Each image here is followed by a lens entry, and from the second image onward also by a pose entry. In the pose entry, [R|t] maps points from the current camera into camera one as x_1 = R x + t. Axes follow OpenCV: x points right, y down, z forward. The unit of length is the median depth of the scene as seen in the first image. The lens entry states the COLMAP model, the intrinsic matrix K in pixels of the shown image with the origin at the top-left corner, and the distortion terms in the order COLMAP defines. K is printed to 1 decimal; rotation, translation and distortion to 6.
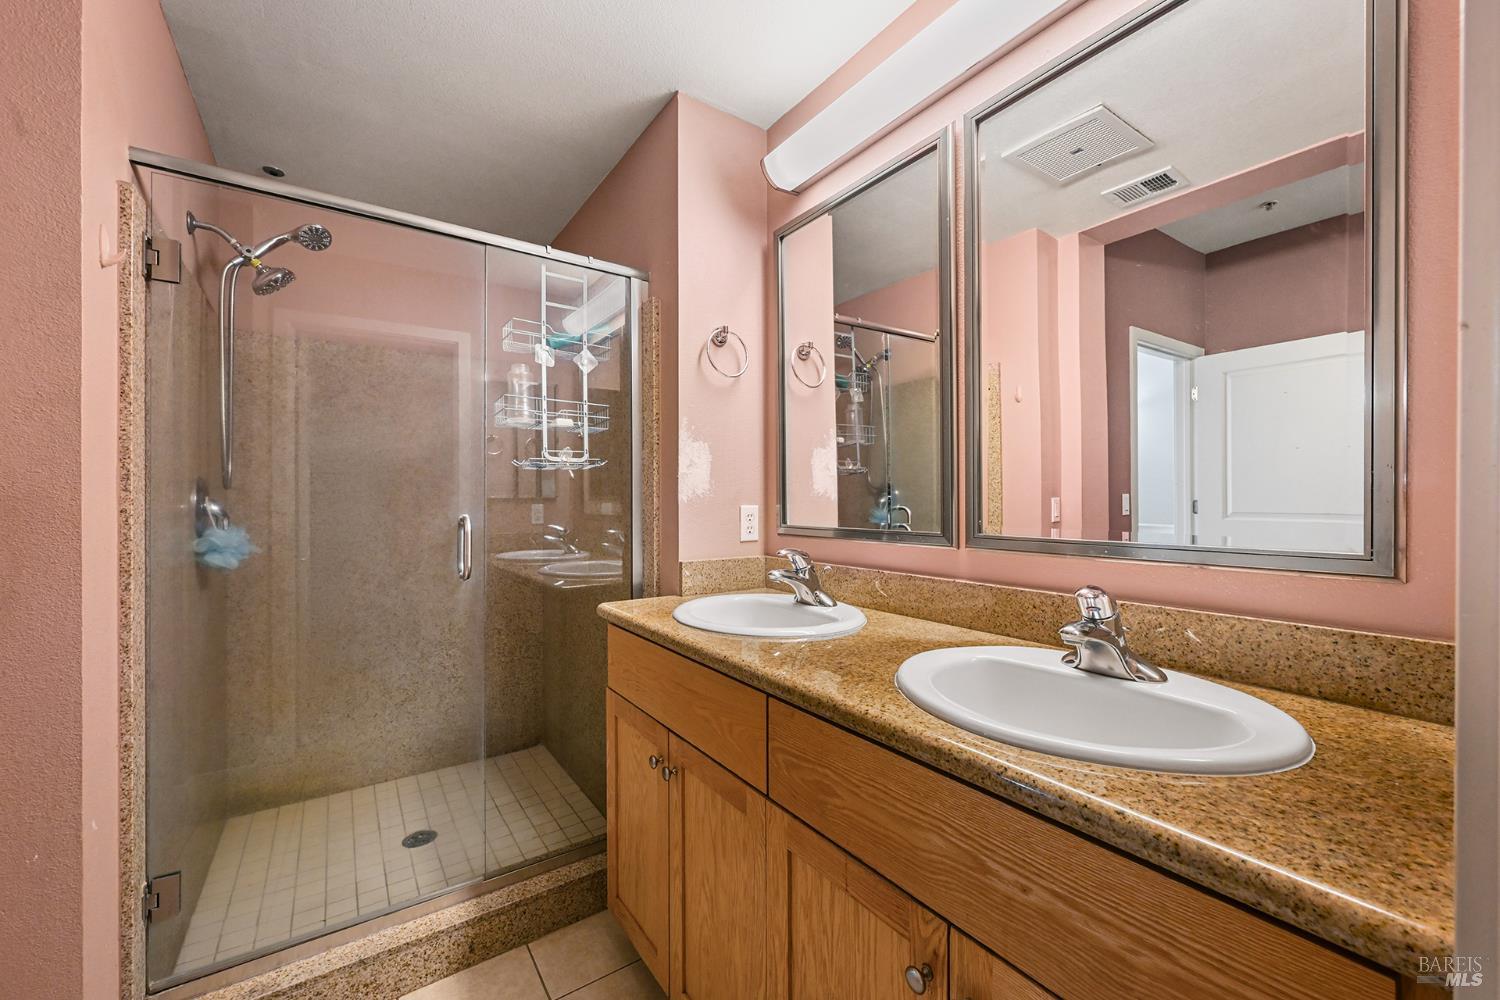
lens RADIAL K [[596.3, 0, 752.1], [0, 596.3, 506.7], [0, 0, 1]] dist [-0.001675, -0.000057]
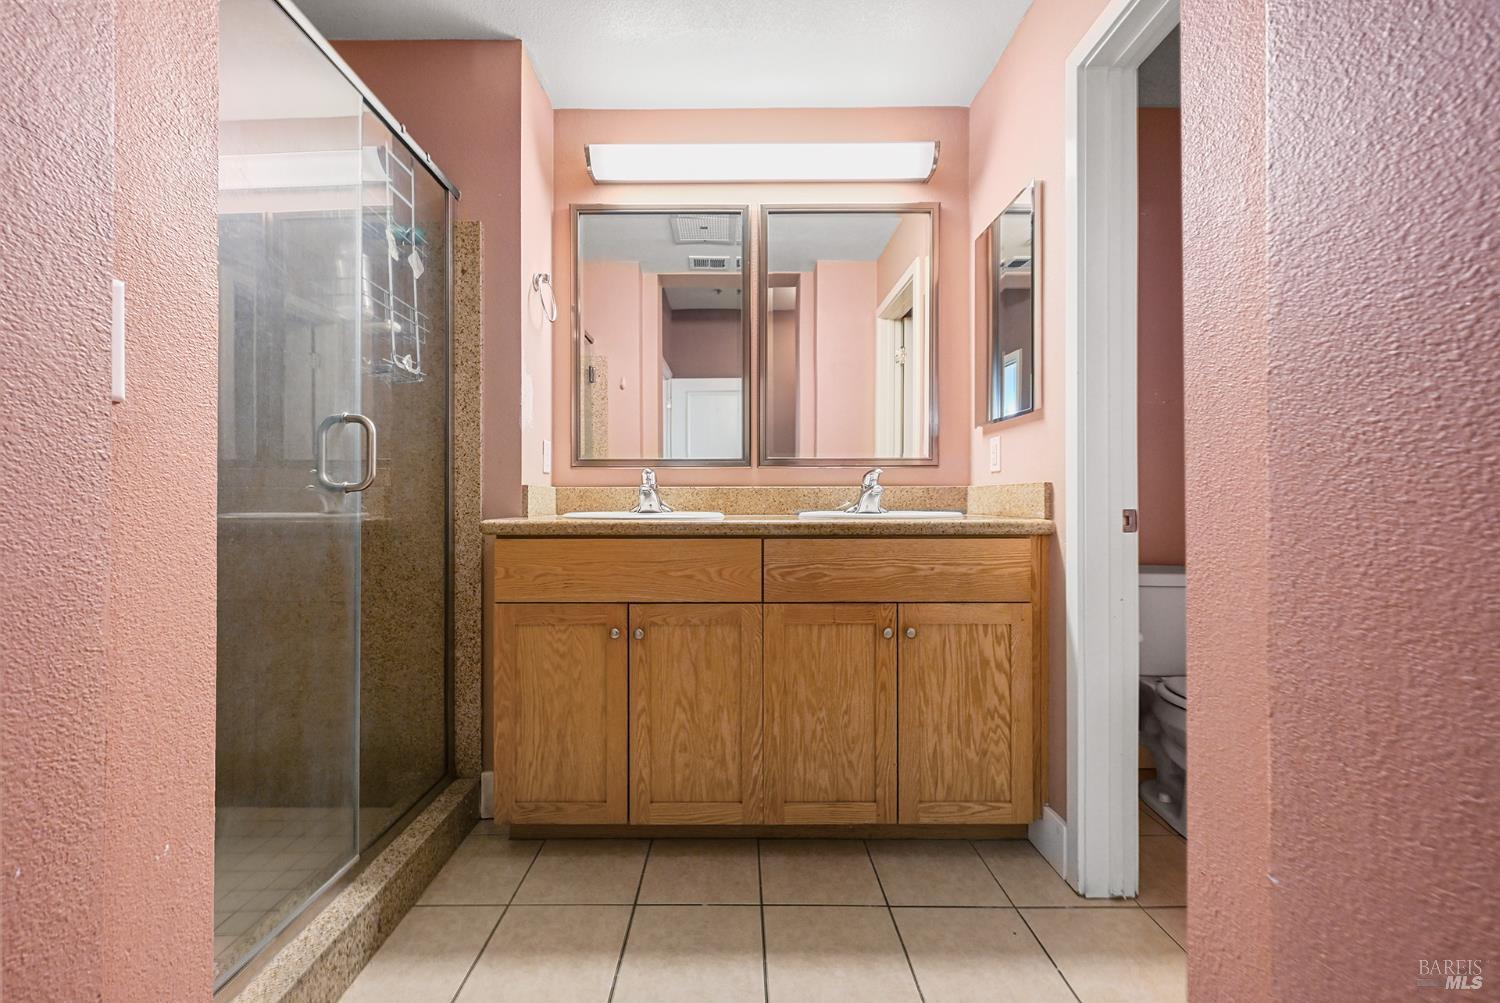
lens RADIAL K [[596.3, 0, 752.1], [0, 596.3, 508.2], [0, 0, 1]] dist [-0.001675, -0.000057]
pose [[0.551031, -0.007382, 0.834452, -0.782557], [0.008683, 0.999957, 0.003113, 0.133212], [-0.834440, 0.005530, 0.551072, 0.079624]]
